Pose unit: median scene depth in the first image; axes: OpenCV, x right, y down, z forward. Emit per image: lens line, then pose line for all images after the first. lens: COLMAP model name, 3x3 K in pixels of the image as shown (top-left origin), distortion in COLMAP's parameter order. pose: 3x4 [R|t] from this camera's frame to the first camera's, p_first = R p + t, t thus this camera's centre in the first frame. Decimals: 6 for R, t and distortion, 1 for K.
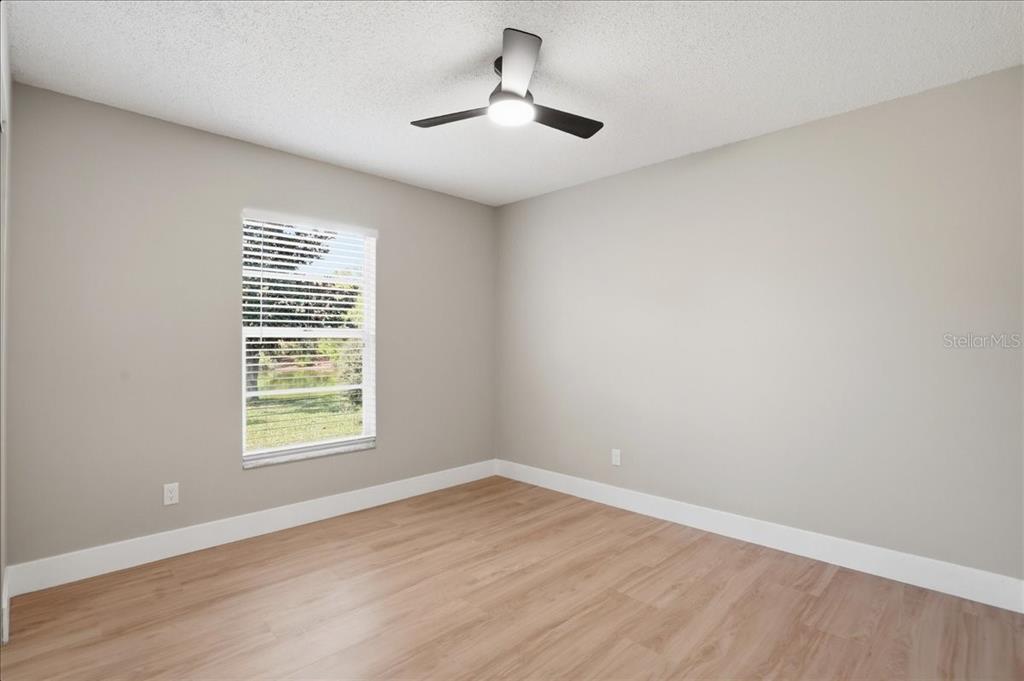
lens RADIAL K [[475.5, 0, 512.0], [0, 475.5, 340.5], [0, 0, 1]] dist [-0.069524, 0.023624]
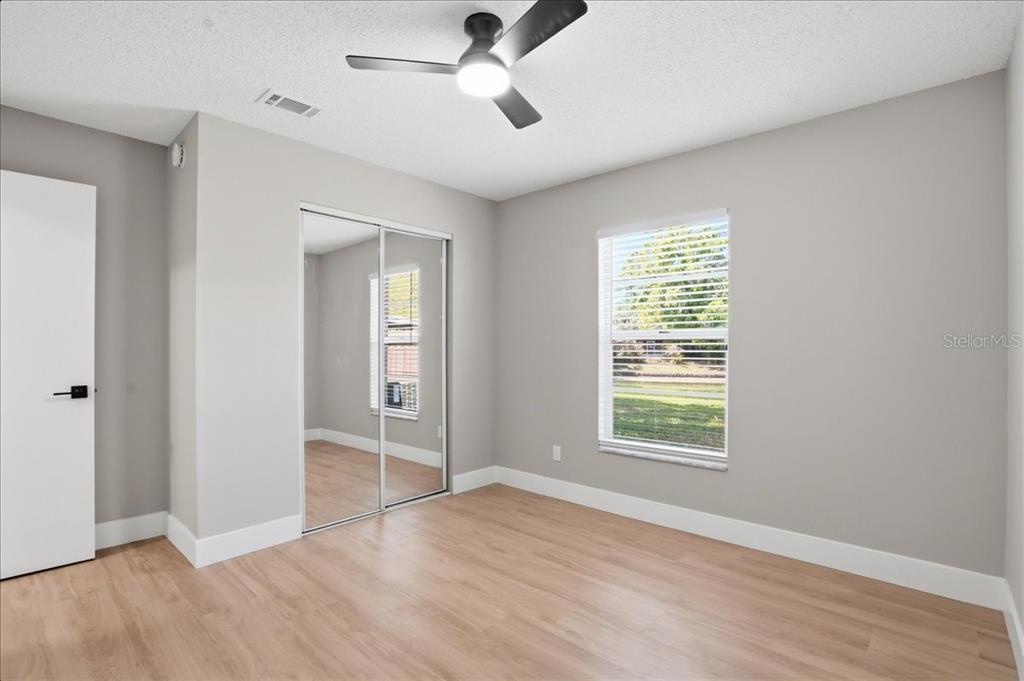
lens RADIAL K [[475.5, 0, 512.0], [0, 475.5, 340.5], [0, 0, 1]] dist [-0.069524, 0.023624]
pose [[0.064480, -0.013335, -0.997830, 0.563502], [0.001889, 0.999911, -0.013241, 0.010738], [0.997917, -0.001032, 0.064499, 0.641216]]
